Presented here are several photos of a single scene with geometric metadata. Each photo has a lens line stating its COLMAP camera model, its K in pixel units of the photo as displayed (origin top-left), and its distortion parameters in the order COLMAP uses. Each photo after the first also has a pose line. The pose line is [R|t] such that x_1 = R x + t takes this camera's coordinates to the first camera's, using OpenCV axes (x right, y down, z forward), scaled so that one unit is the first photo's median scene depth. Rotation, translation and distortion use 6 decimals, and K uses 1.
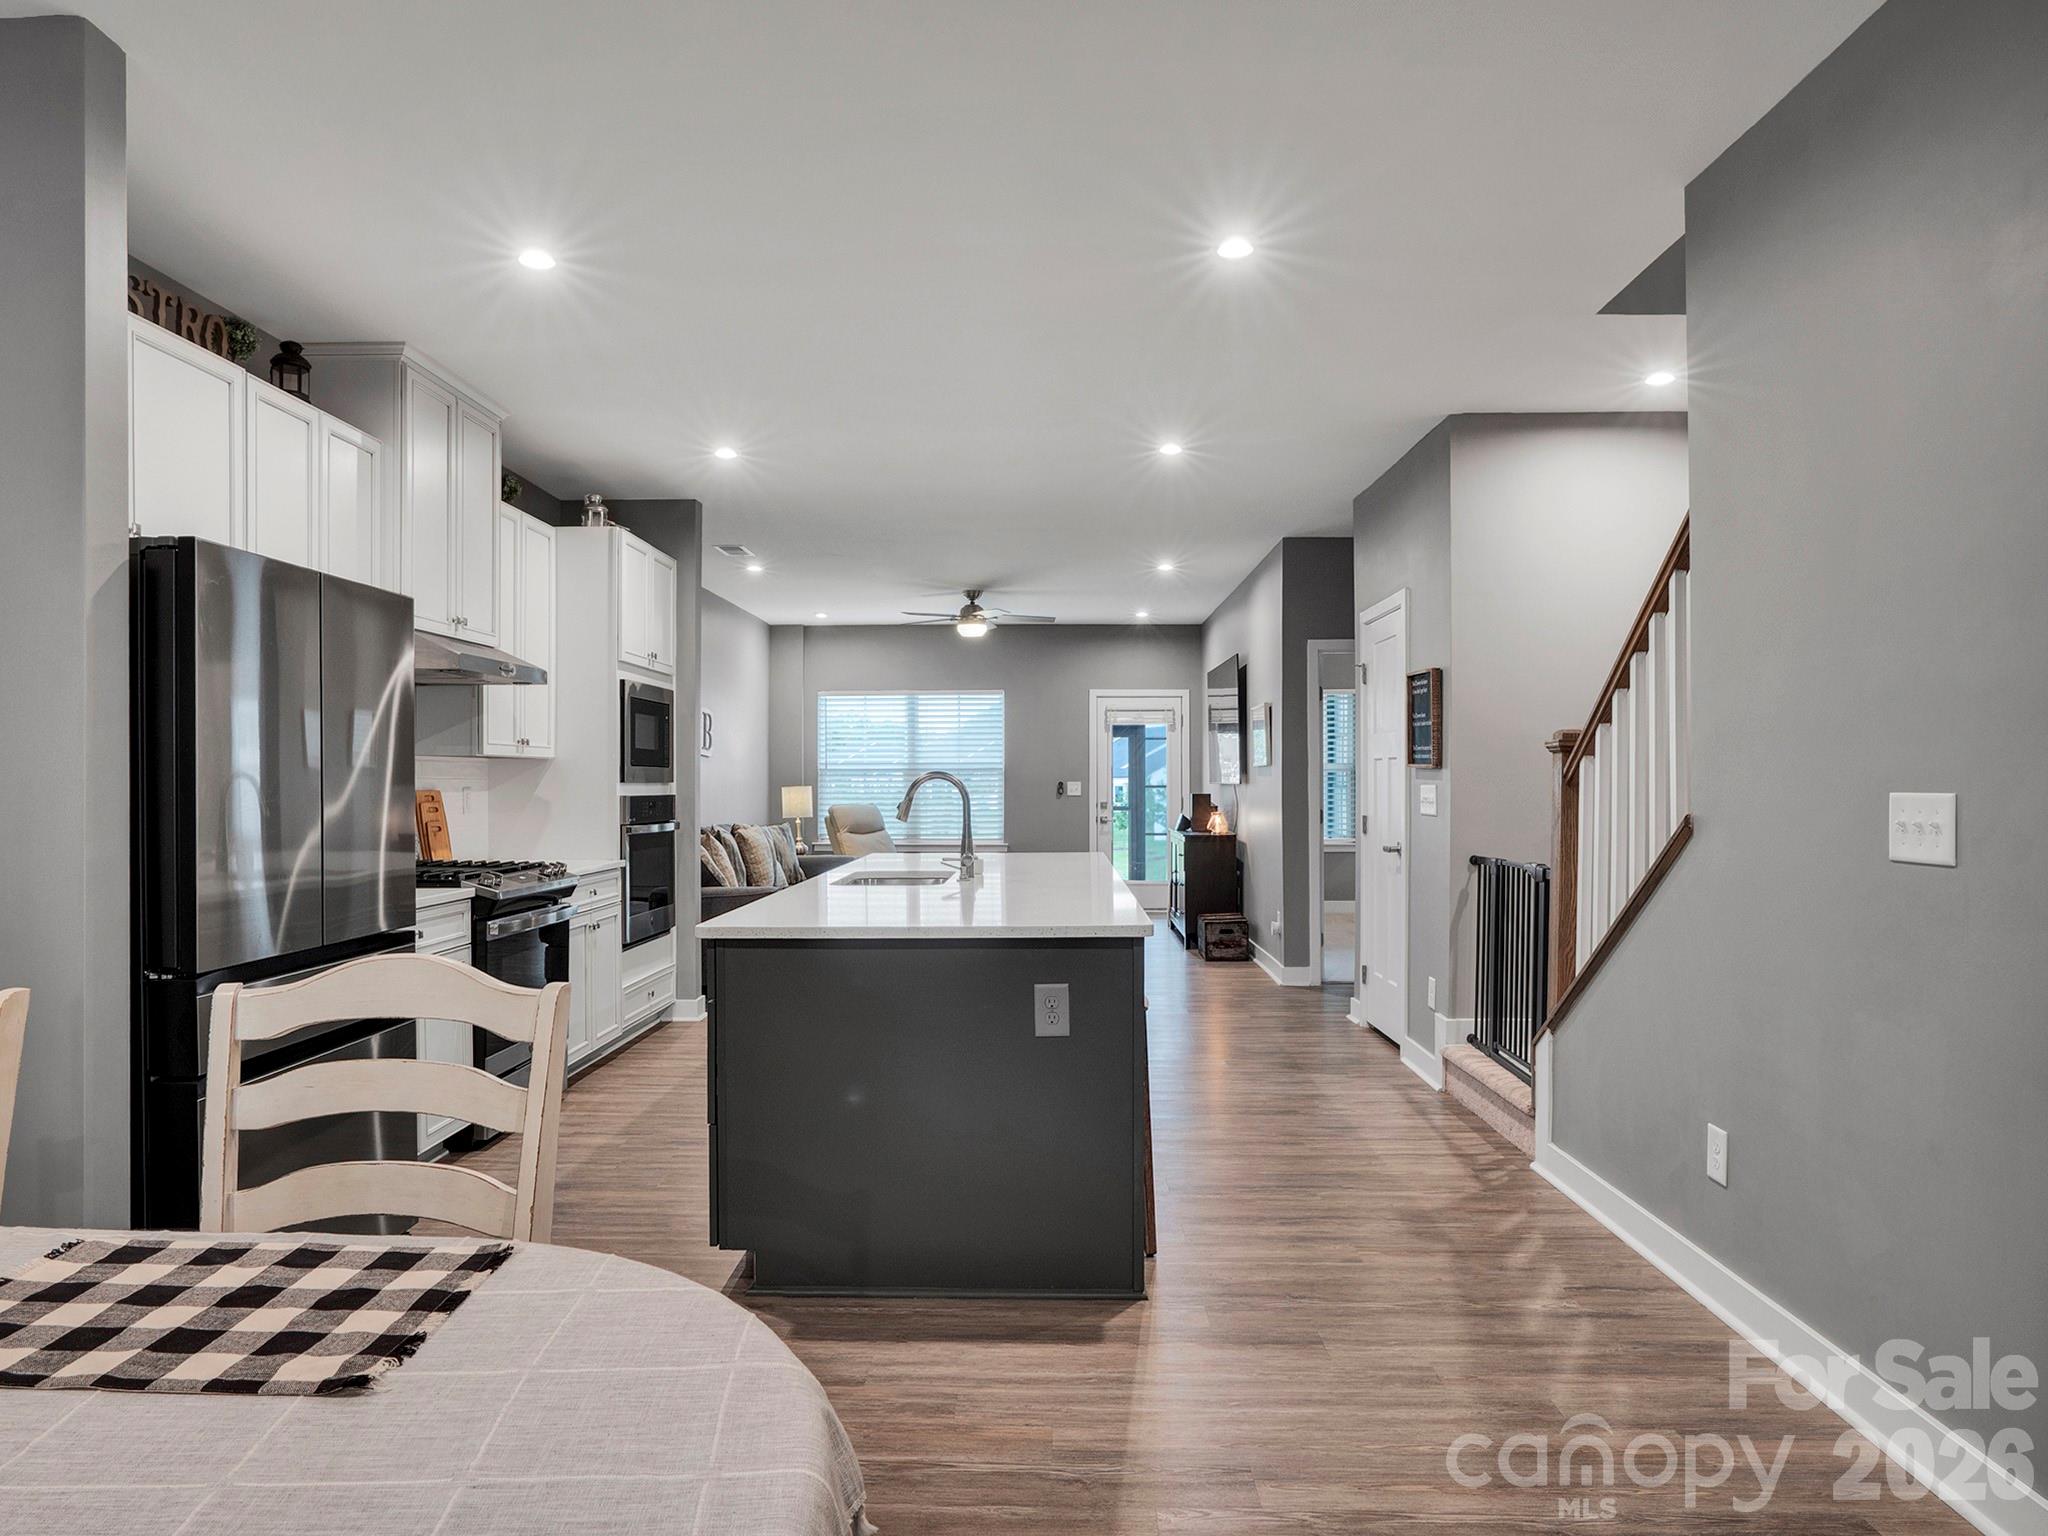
lens RADIAL K [[1267.1, 0, 1026.6], [0, 1267.1, 773.7], [0, 0, 1]] dist [-0.010679, -0.004331]
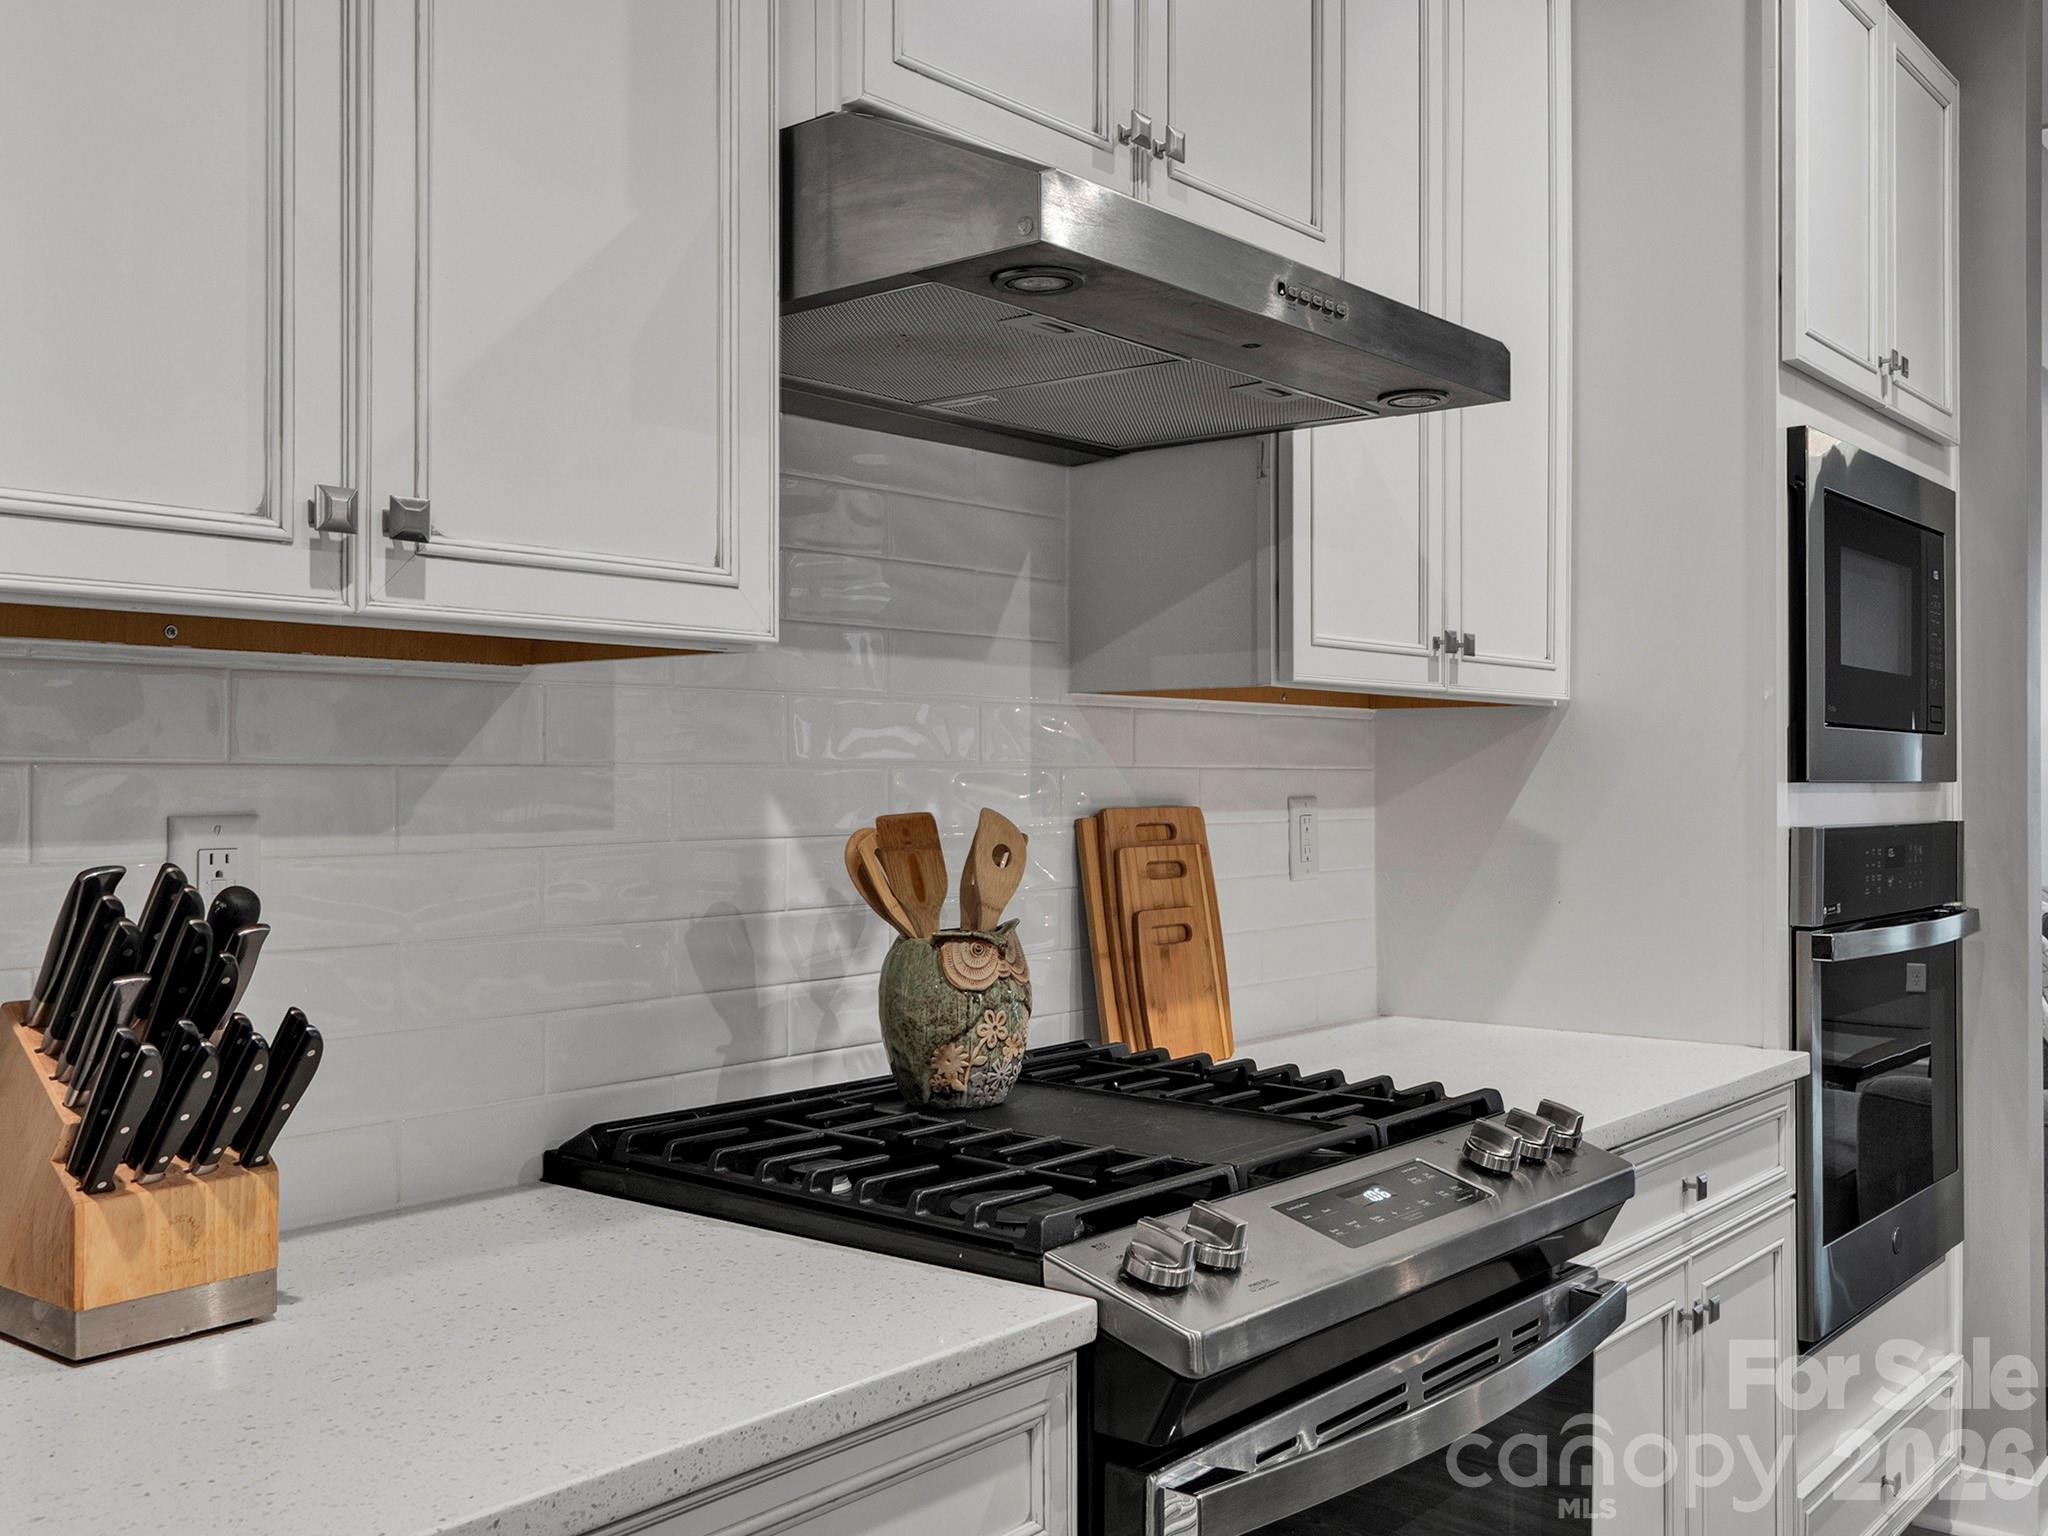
lens RADIAL K [[1831.7, 0, 1025.9], [0, 1831.7, 767.4], [0, 0, 1]] dist [-0.019821, -0.006953]
pose [[0.773122, -0.002763, -0.634251, -0.189363], [0.001380, 0.999995, -0.002675, 0.004389], [0.634256, 0.001193, 0.773122, 0.560617]]
